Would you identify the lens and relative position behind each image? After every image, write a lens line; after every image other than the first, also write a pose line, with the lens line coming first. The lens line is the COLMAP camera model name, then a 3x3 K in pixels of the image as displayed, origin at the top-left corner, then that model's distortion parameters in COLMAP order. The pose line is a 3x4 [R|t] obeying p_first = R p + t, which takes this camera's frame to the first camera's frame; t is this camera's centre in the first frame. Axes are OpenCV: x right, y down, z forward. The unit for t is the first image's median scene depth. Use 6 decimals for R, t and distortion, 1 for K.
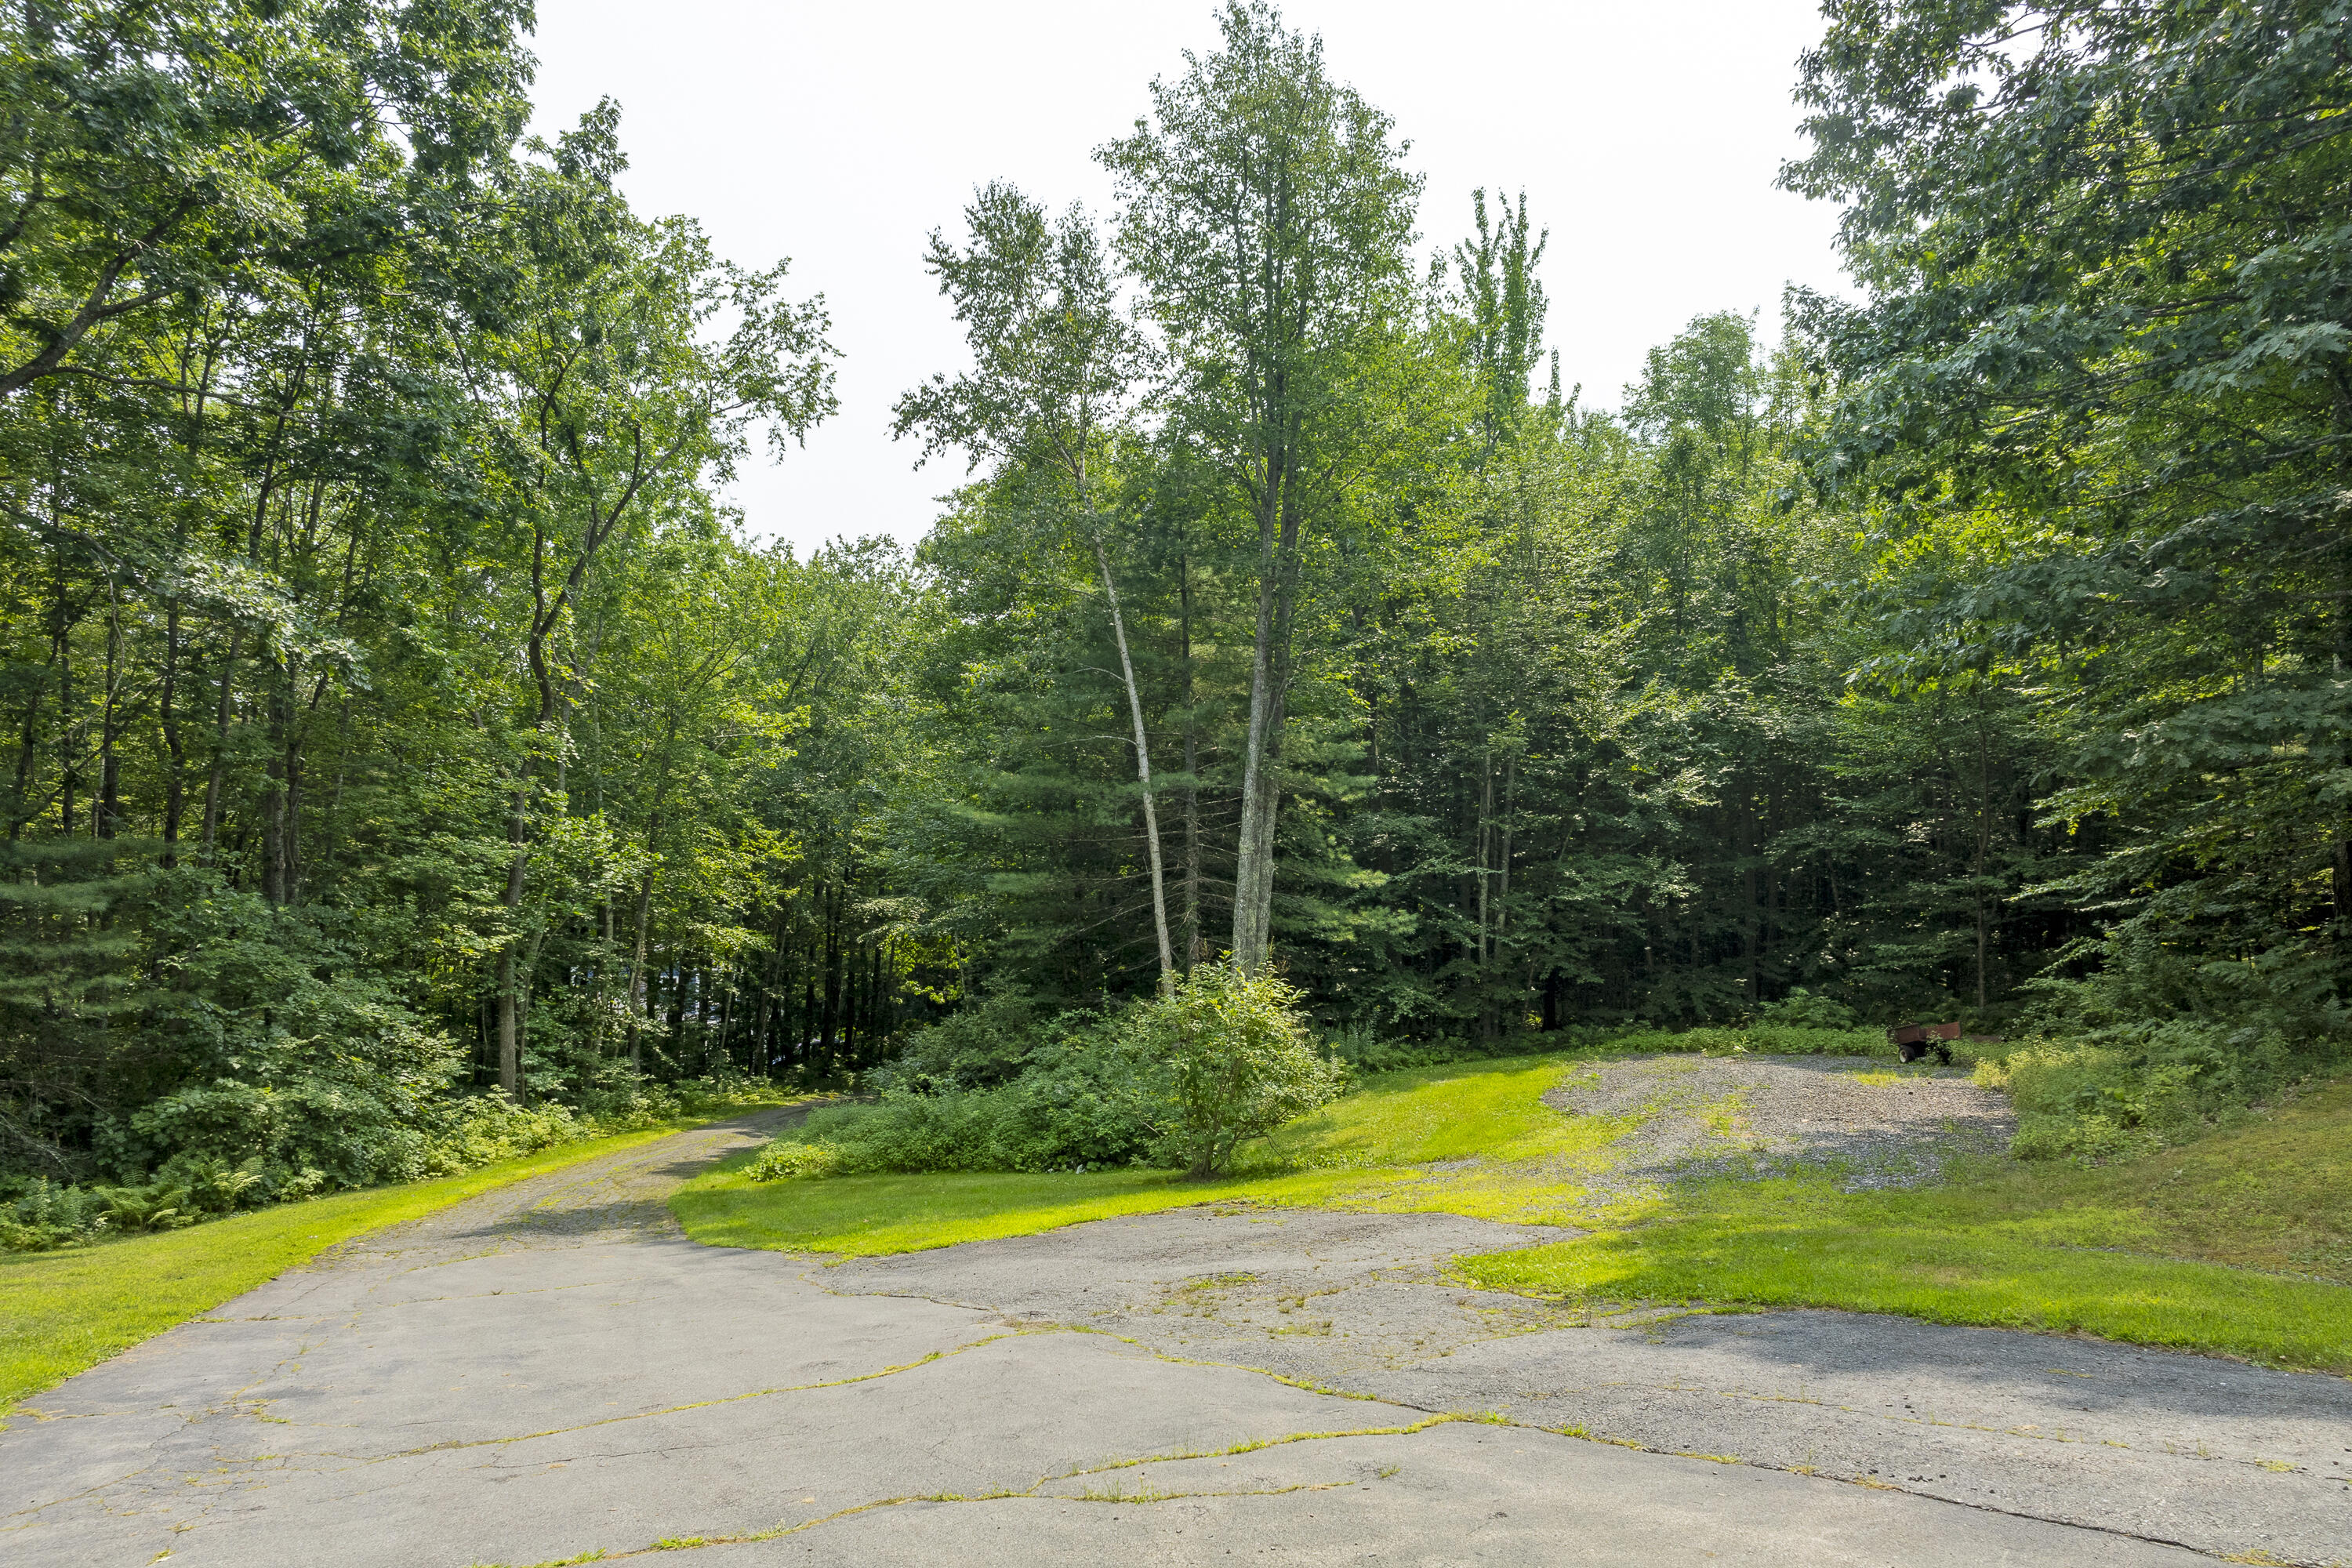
lens RADIAL K [[1630.5, 0, 1177.8], [0, 1630.5, 876.9], [0, 0, 1]] dist [0.002493, -0.002013]
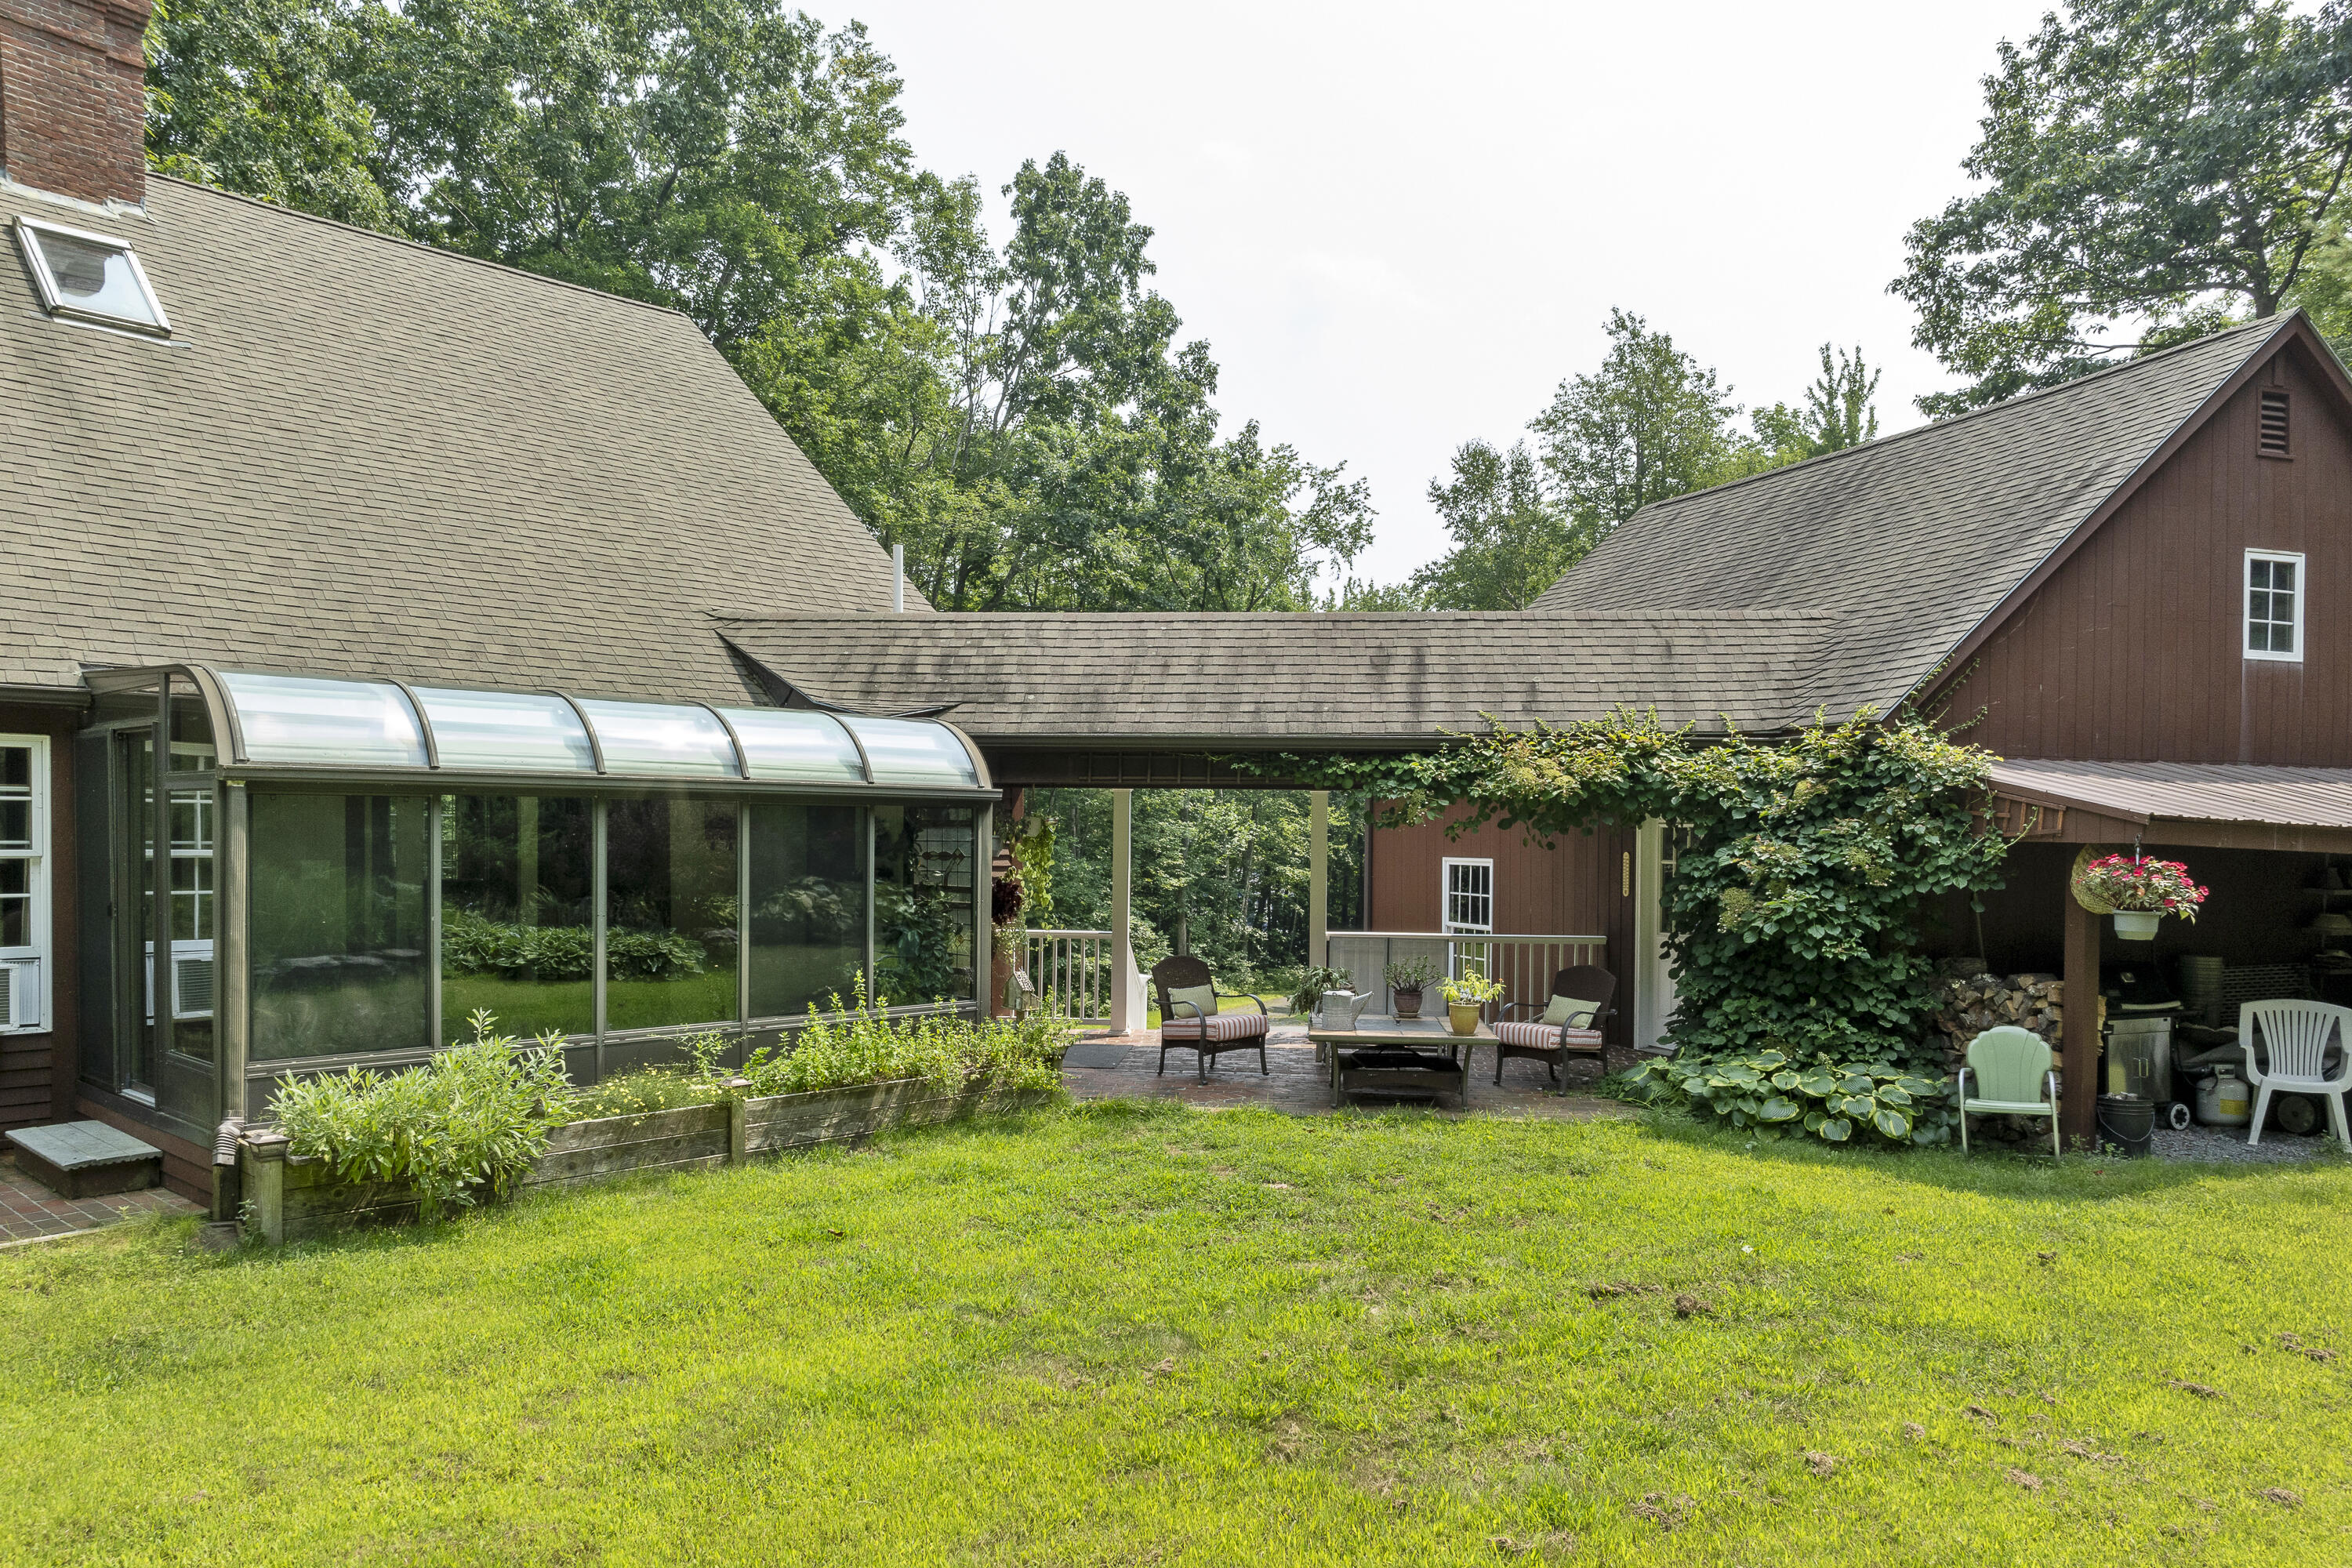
lens RADIAL K [[1630.5, 0, 1173.2], [0, 1630.5, 865.9], [0, 0, 1]] dist [0.002493, -0.002013]
pose [[0.950664, 0.005998, -0.310165, 0.106752], [0.007614, 0.999061, 0.042655, -0.048334], [0.310129, -0.042912, 0.949725, -0.621885]]
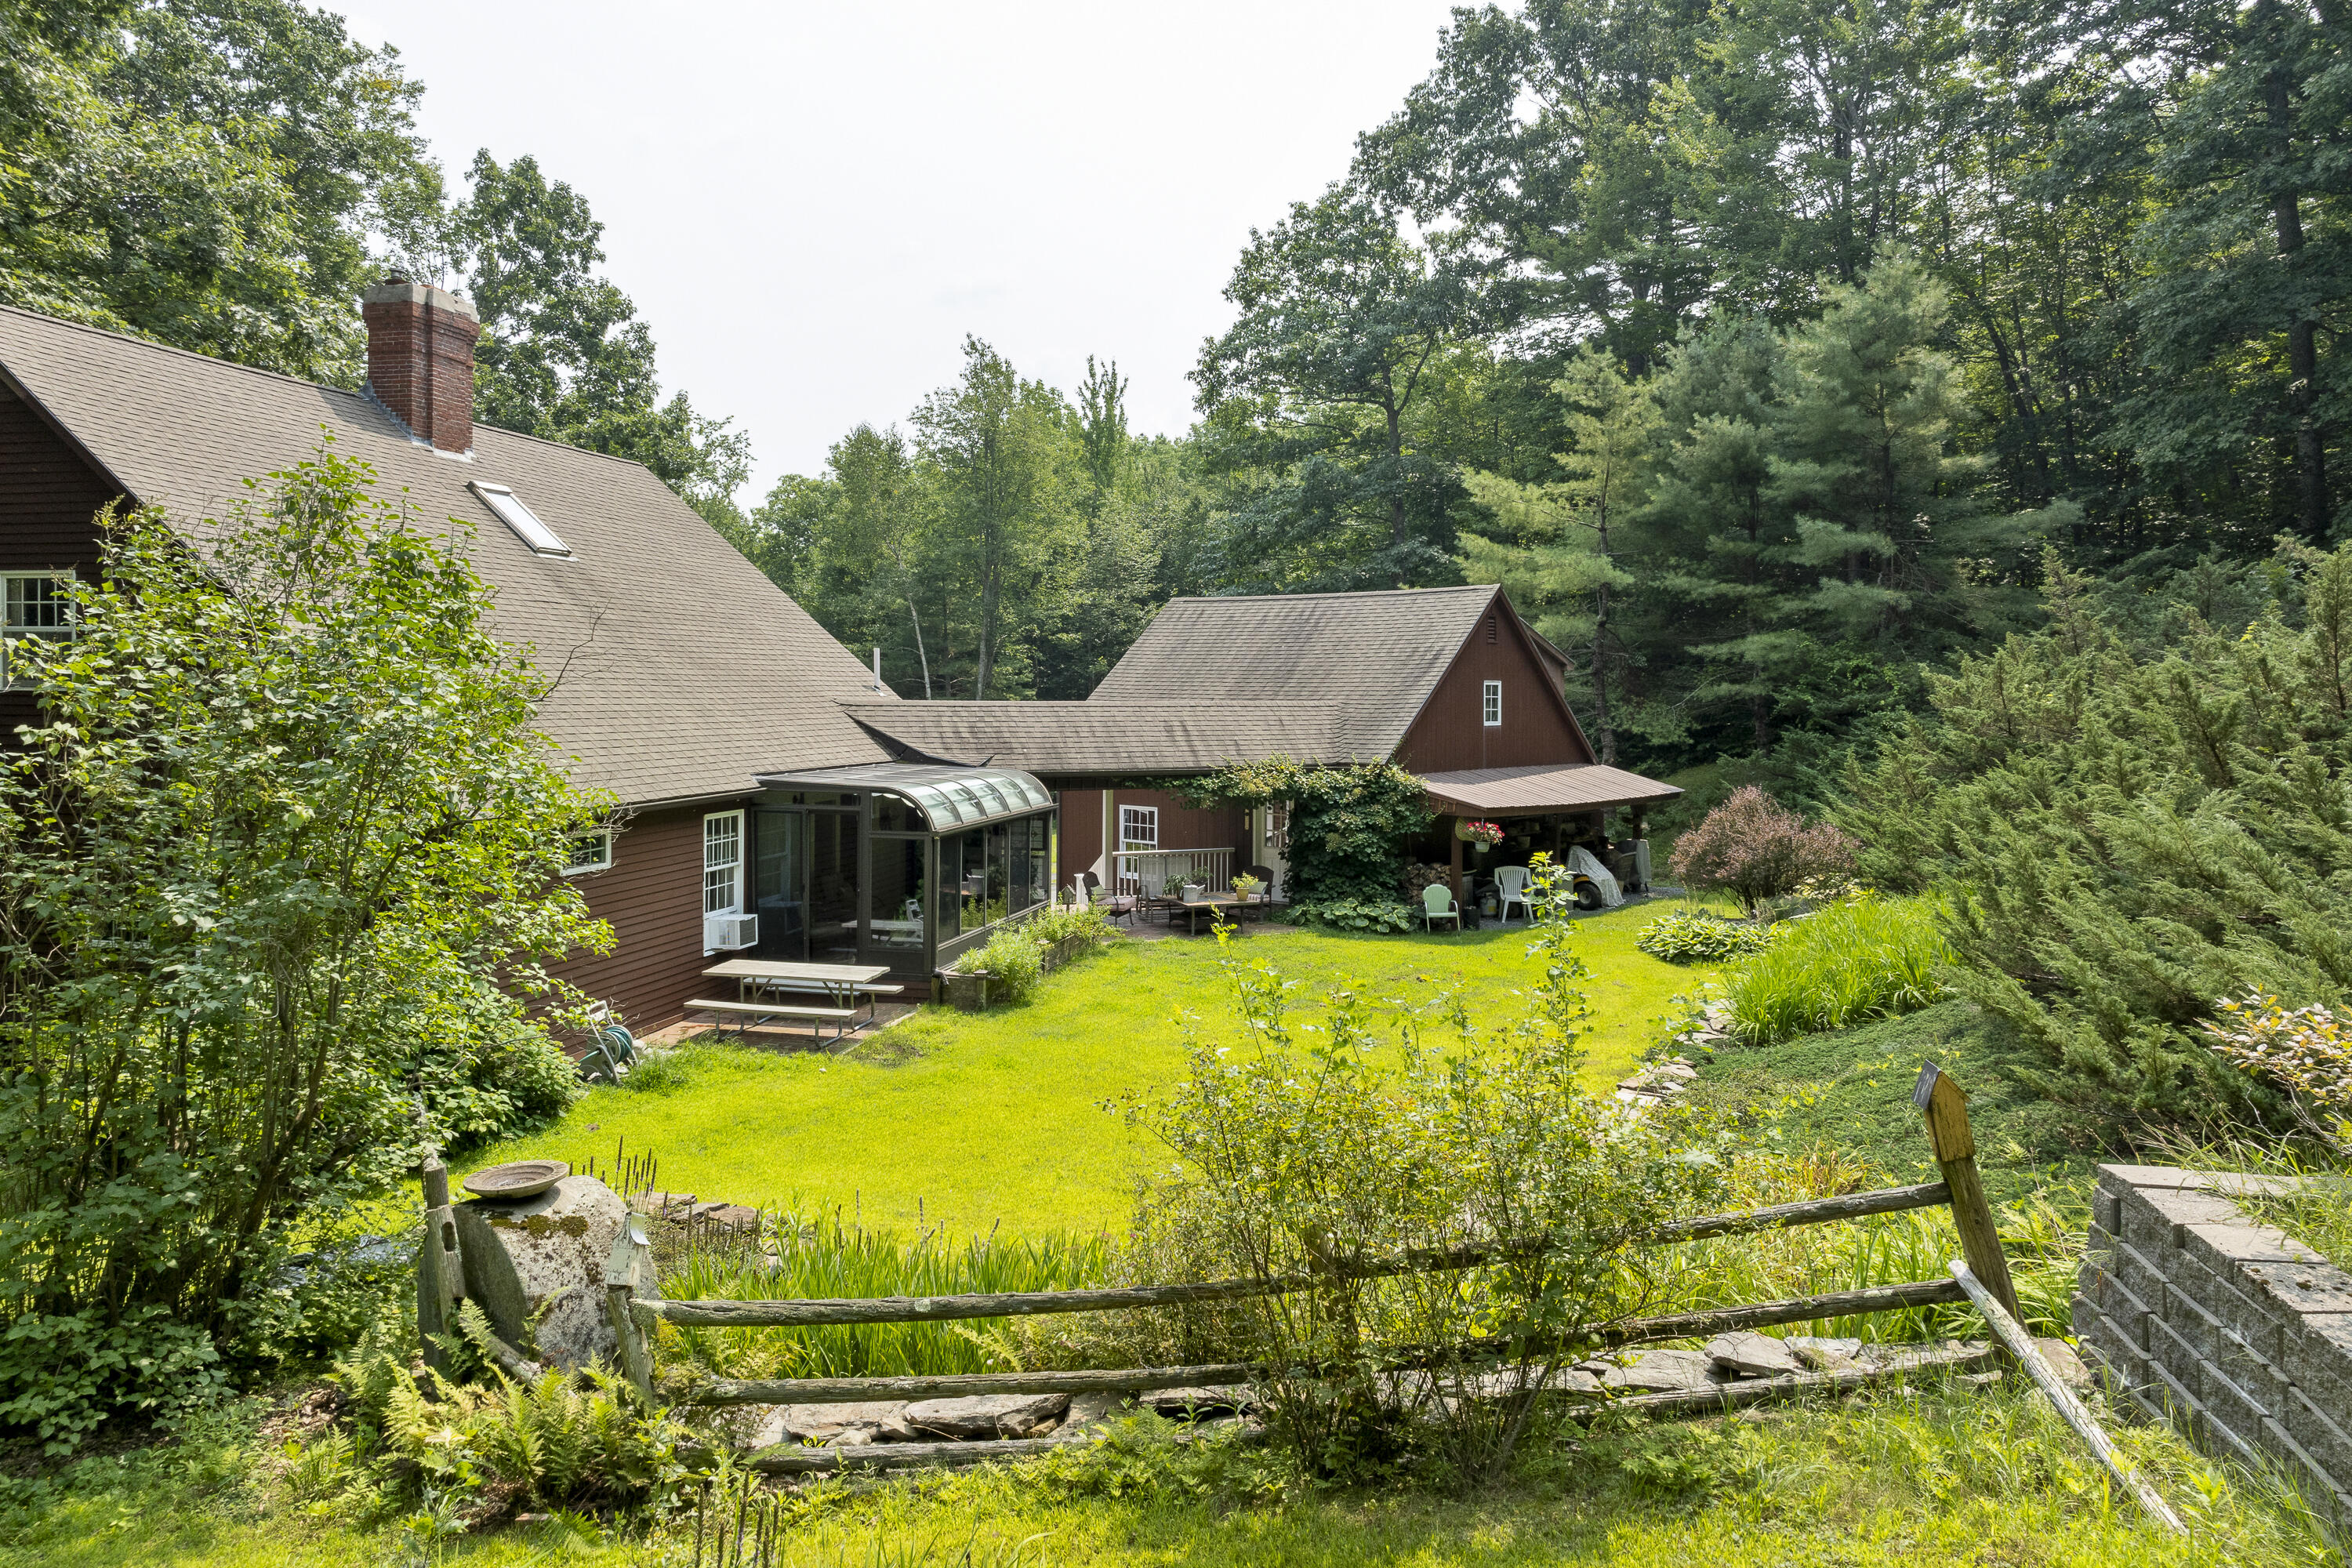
lens RADIAL K [[1630.5, 0, 1159.8], [0, 1630.5, 717.0], [0, 0, 1]] dist [0.002493, -0.002013]
pose [[0.981347, -0.004094, 0.192200, -0.116635], [-0.005172, 0.998849, 0.047686, -0.120963], [-0.192174, -0.047791, 0.980197, -1.025491]]
